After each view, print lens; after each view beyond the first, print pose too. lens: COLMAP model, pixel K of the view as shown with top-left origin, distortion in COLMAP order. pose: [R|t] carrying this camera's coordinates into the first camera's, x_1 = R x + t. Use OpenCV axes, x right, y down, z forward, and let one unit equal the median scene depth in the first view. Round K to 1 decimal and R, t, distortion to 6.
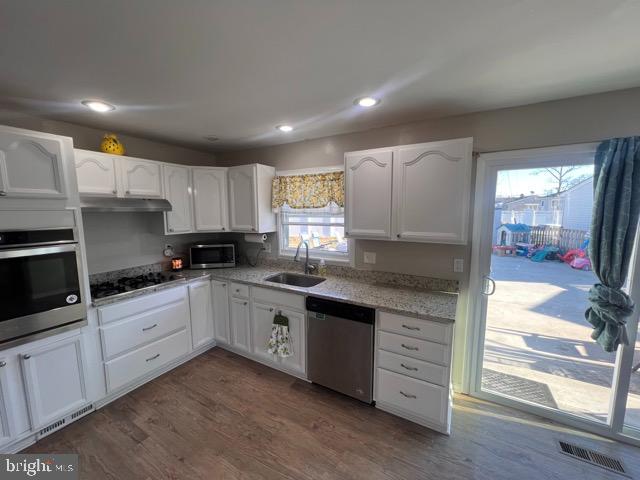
lens RADIAL K [[256.6, 0, 320.0], [0, 256.6, 240.0], [0, 0, 1]] dist [-0.000600, 0.000028]
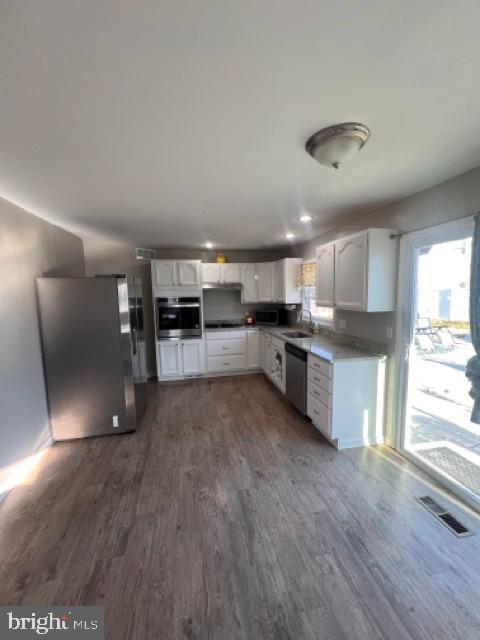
lens RADIAL K [[256.6, 0, 240.0], [0, 256.6, 320.0], [0, 0, 1]] dist [-0.000600, 0.000028]
pose [[0.663878, 0.072225, -0.744345, 0.839545], [-0.070296, 0.996945, 0.034038, 0.044955], [0.744529, 0.029728, 0.666928, -0.244252]]
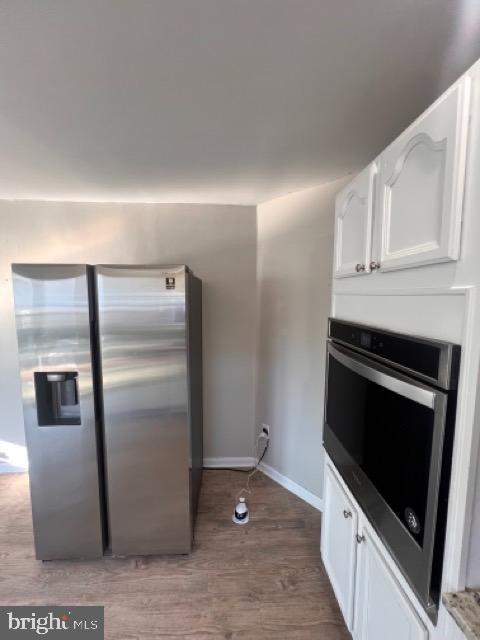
lens RADIAL K [[256.6, 0, 240.0], [0, 256.6, 320.0], [0, 0, 1]] dist [-0.000600, 0.000028]
pose [[-0.844346, 0.052838, -0.533186, -0.421772], [-0.059900, 0.979578, 0.191932, -0.096971], [0.532439, 0.193995, -0.823939, 0.846466]]
